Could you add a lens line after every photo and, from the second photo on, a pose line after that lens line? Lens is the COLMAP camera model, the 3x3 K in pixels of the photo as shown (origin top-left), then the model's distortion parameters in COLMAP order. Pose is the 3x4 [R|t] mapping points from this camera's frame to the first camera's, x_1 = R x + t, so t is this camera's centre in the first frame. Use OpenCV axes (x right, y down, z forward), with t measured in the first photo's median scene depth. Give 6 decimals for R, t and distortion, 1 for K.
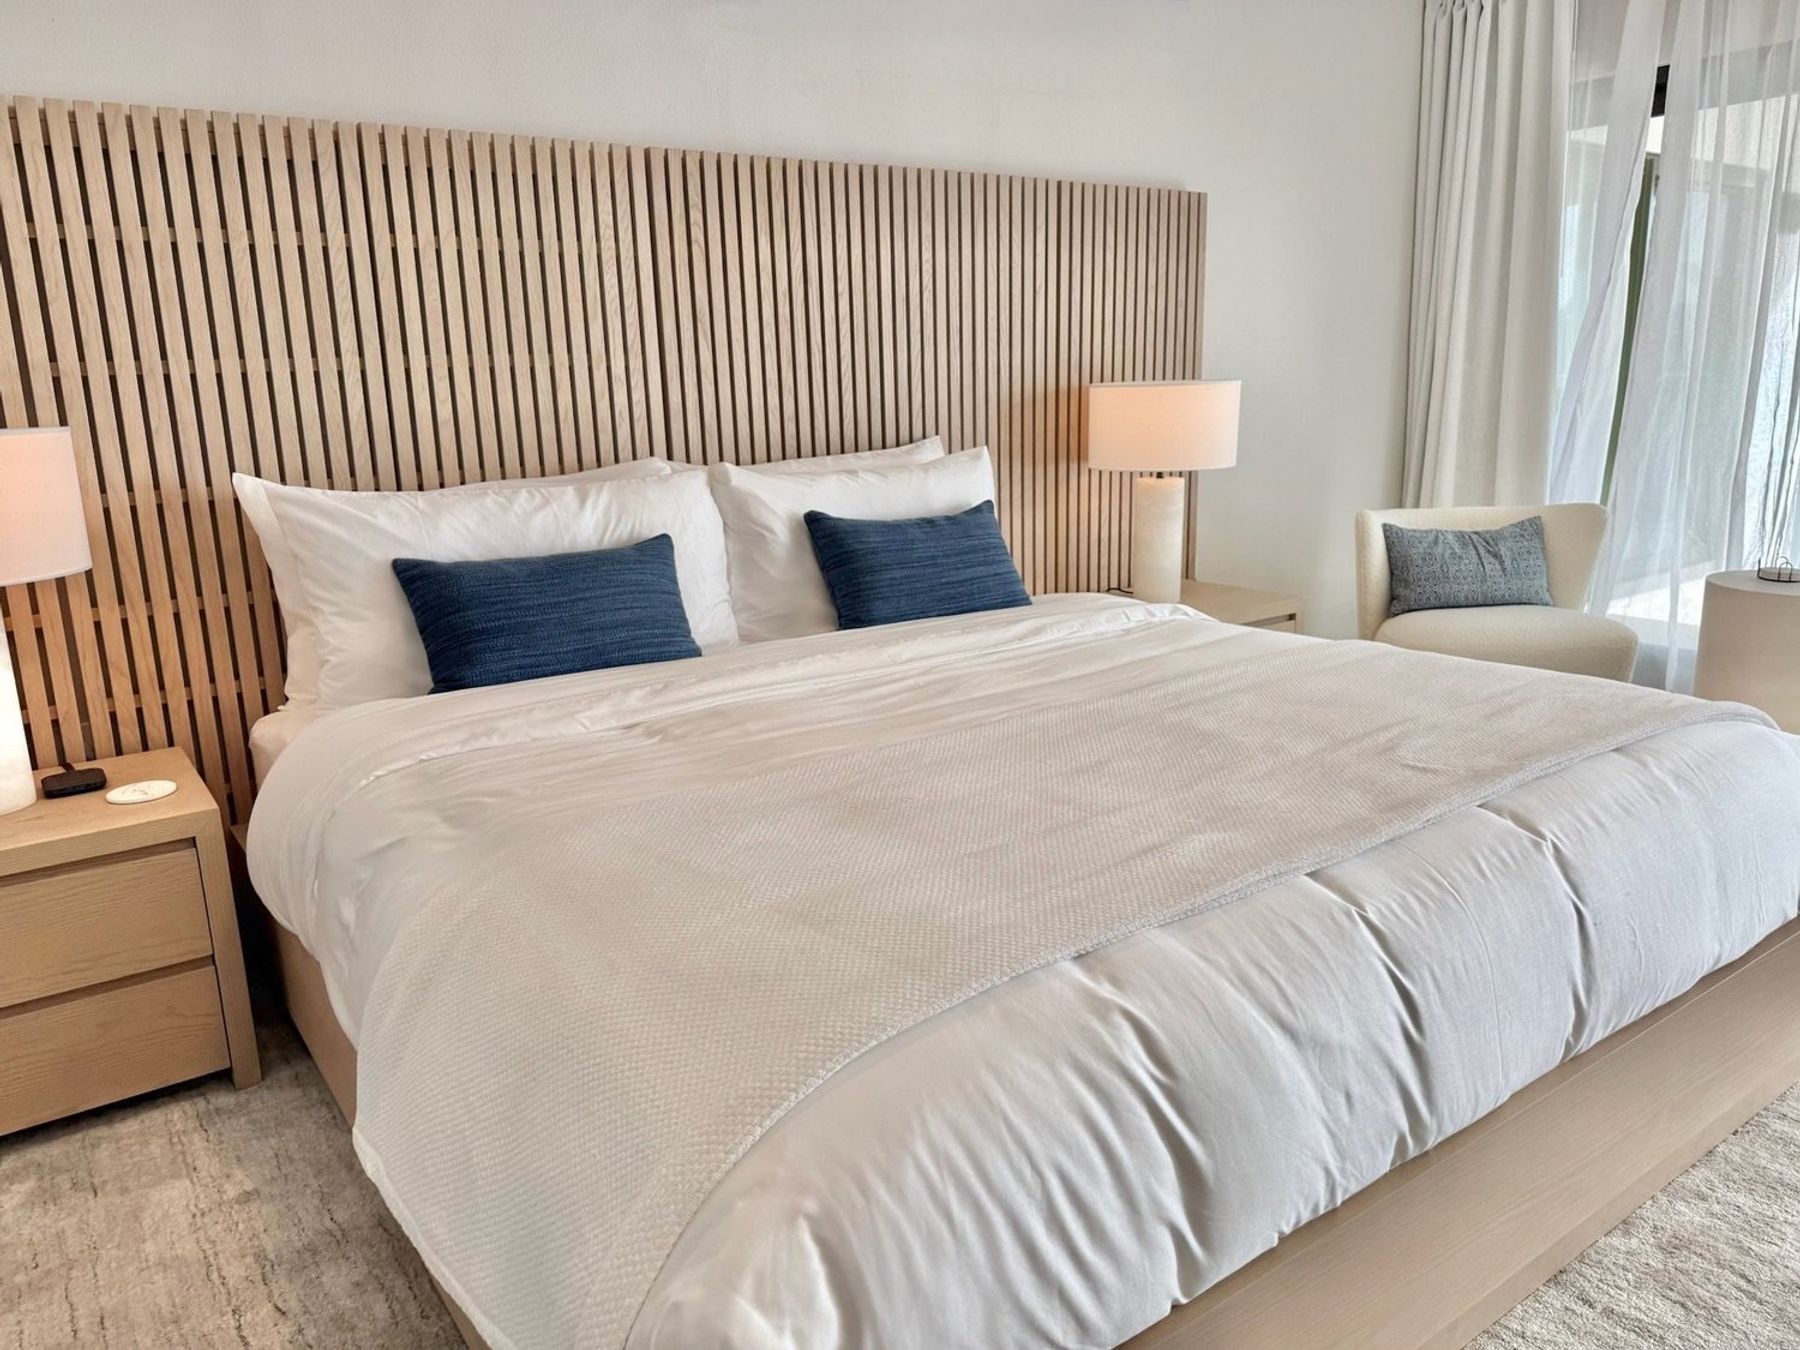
lens RADIAL K [[1257.0, 0, 900.0], [0, 1257.0, 675.0], [0, 0, 1]] dist [-0.002054, -0.003244]
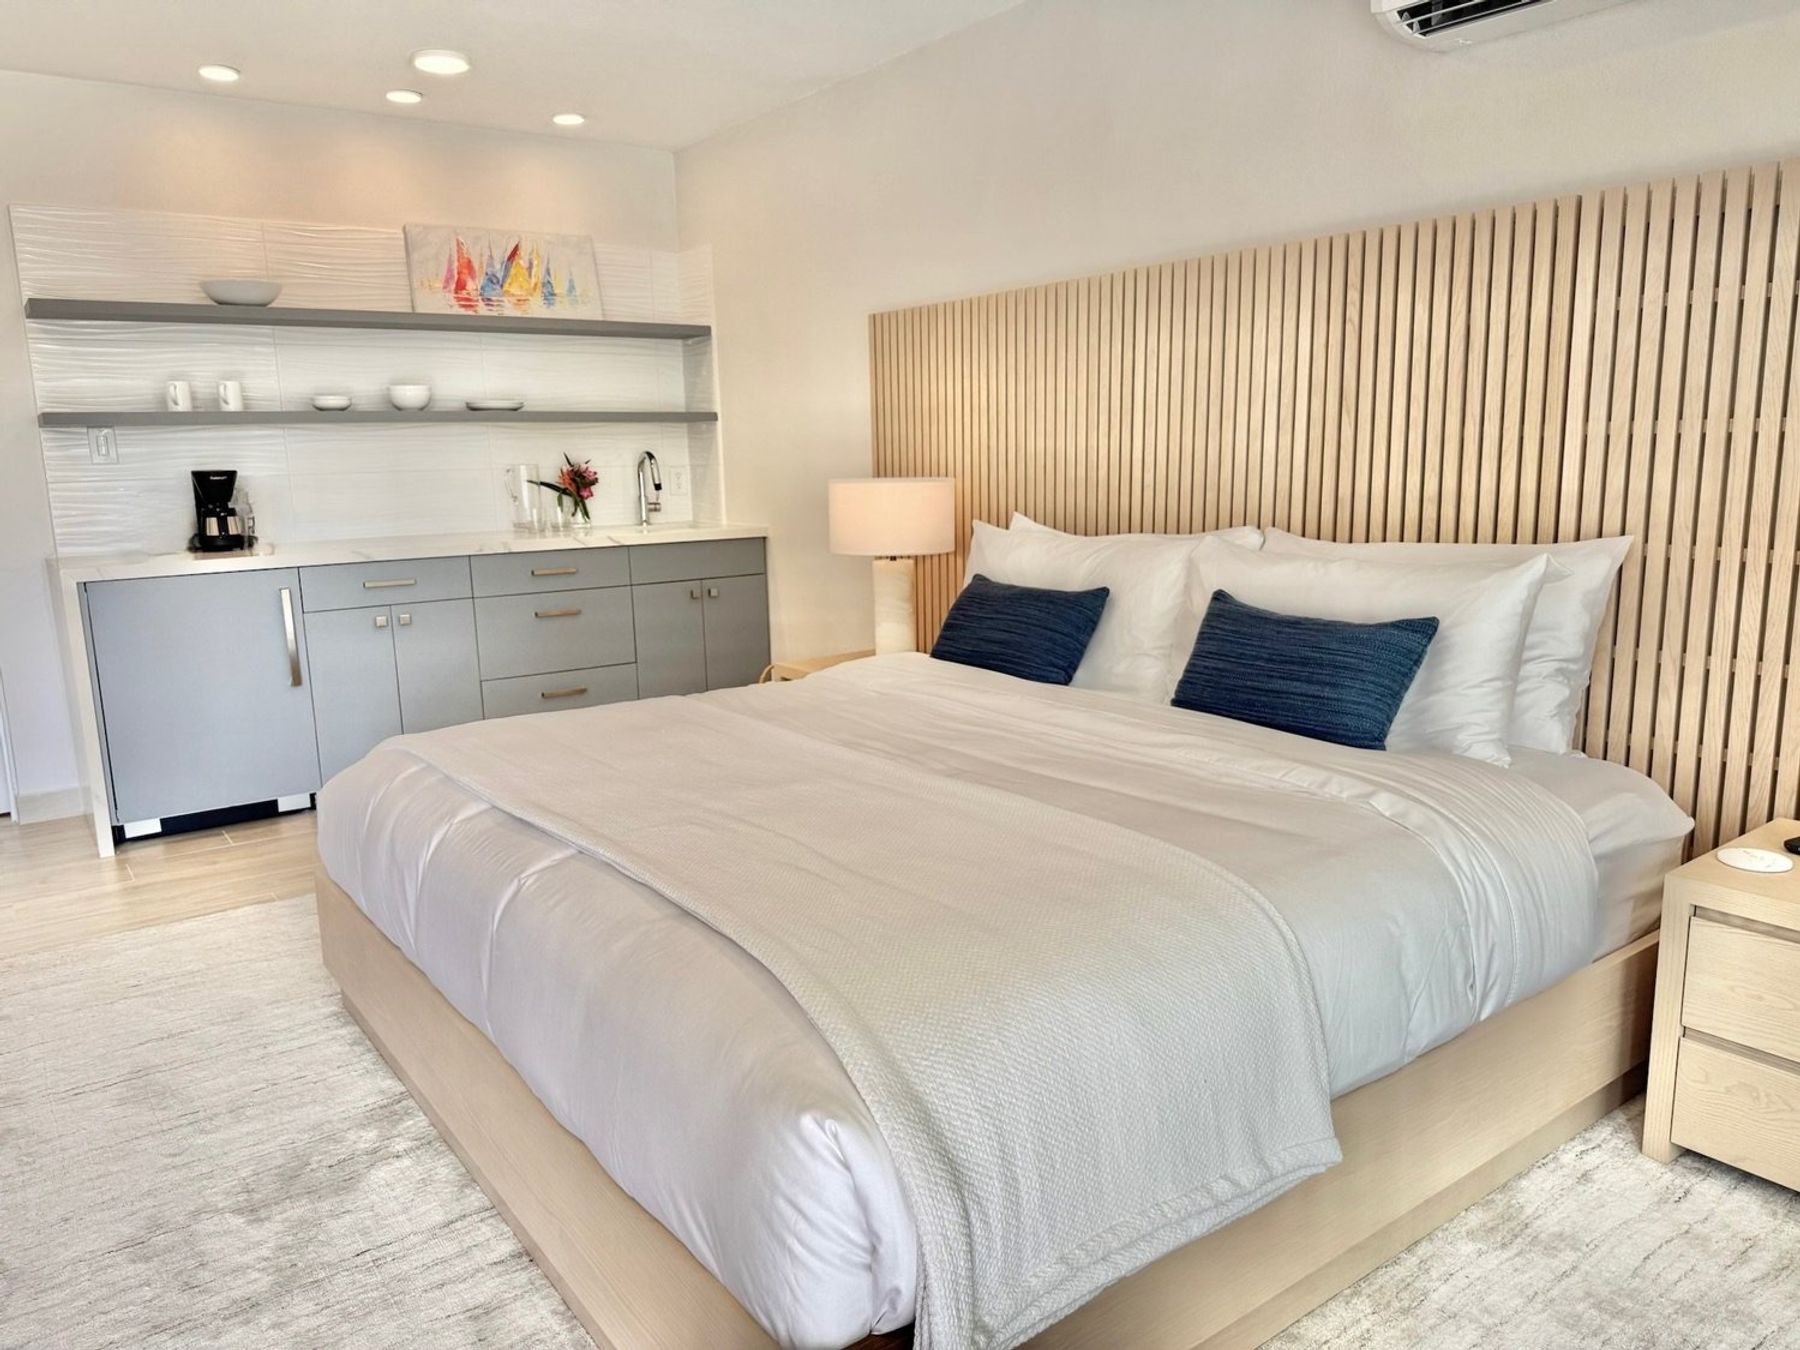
lens RADIAL K [[1257.0, 0, 900.0], [0, 1257.0, 675.0], [0, 0, 1]] dist [-0.002054, -0.003244]
pose [[0.026145, 0.197314, -0.979992, 0.909102], [-0.206487, 0.960251, 0.187831, -0.195845], [0.978100, 0.197445, 0.065849, 0.670855]]
